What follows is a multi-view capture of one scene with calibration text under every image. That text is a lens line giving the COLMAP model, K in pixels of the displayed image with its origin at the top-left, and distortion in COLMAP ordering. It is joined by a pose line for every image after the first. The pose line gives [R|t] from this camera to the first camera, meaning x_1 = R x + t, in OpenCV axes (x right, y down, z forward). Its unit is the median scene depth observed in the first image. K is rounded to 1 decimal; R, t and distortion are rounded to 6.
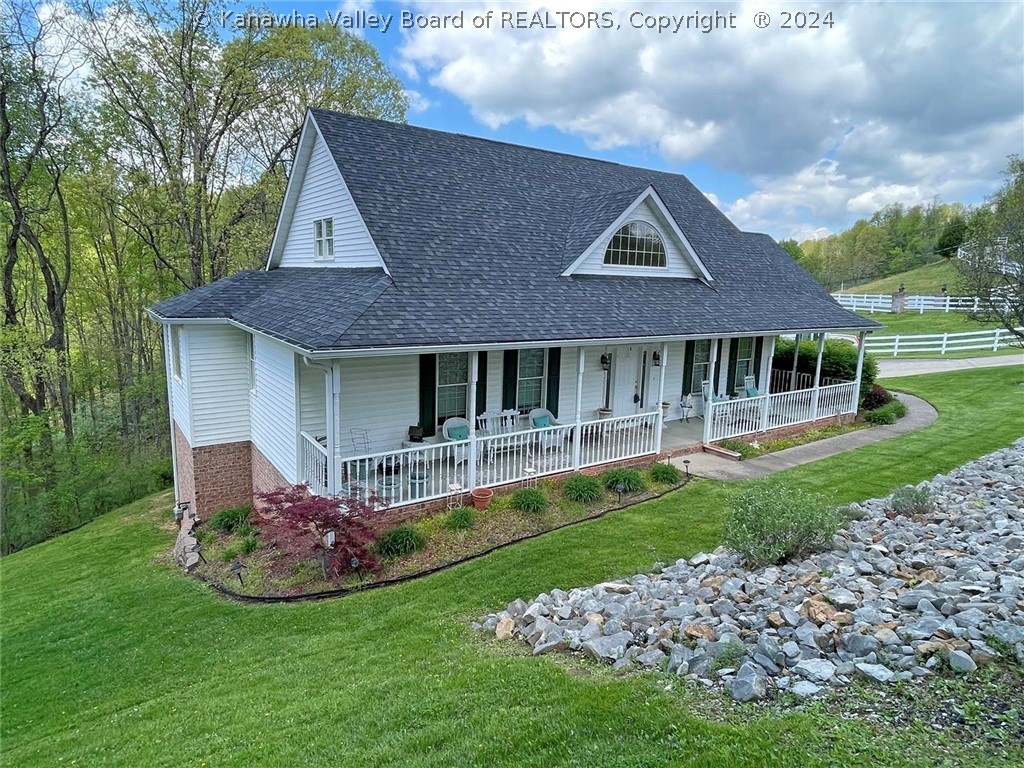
lens RADIAL K [[599.0, 0, 517.9], [0, 599.0, 375.3], [0, 0, 1]] dist [-0.000733, 0.000066]
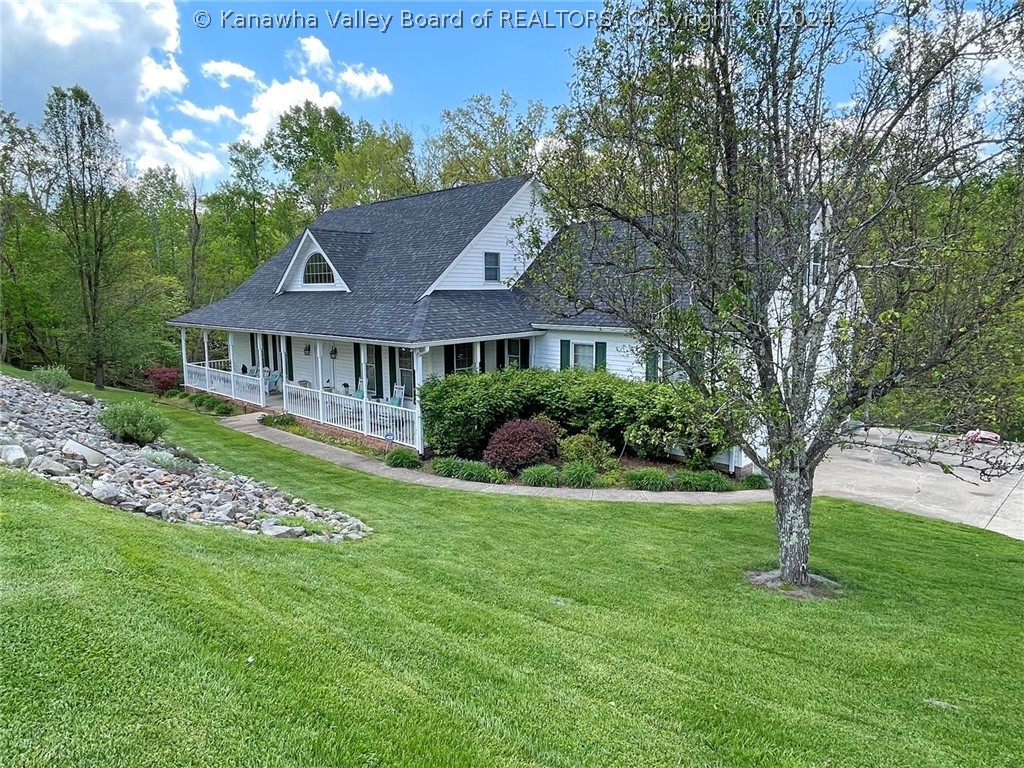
lens RADIAL K [[641.4, 0, 512.0], [0, 641.4, 384.0], [0, 0, 1]] dist [0.002699, 0.000203]
pose [[0.168797, 0.109955, -0.979499, 1.605760], [-0.145378, 0.985667, 0.085594, -0.132091], [0.974871, 0.127950, 0.182362, 1.084386]]
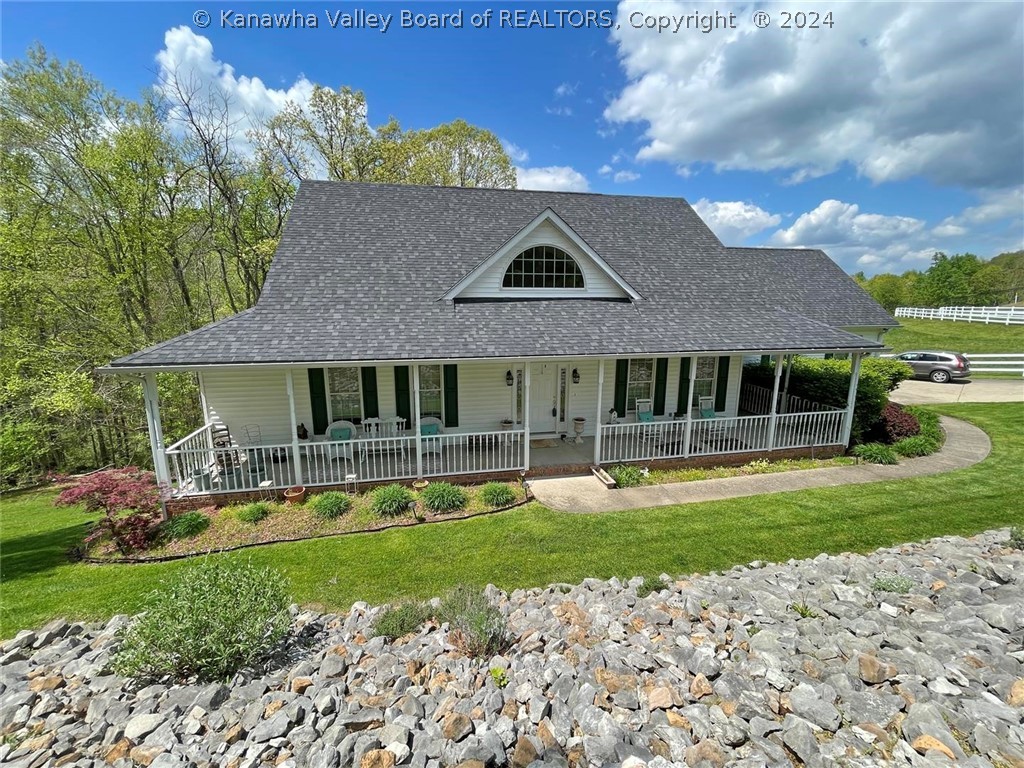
lens RADIAL K [[408.1, 0, 512.0], [0, 408.1, 384.0], [0, 0, 1]] dist [-0.000745, -0.000125]
pose [[0.912312, 0.046738, -0.406821, 0.402528], [-0.037035, 0.998811, 0.031697, -0.031602], [0.407819, -0.013851, 0.912958, 0.291006]]
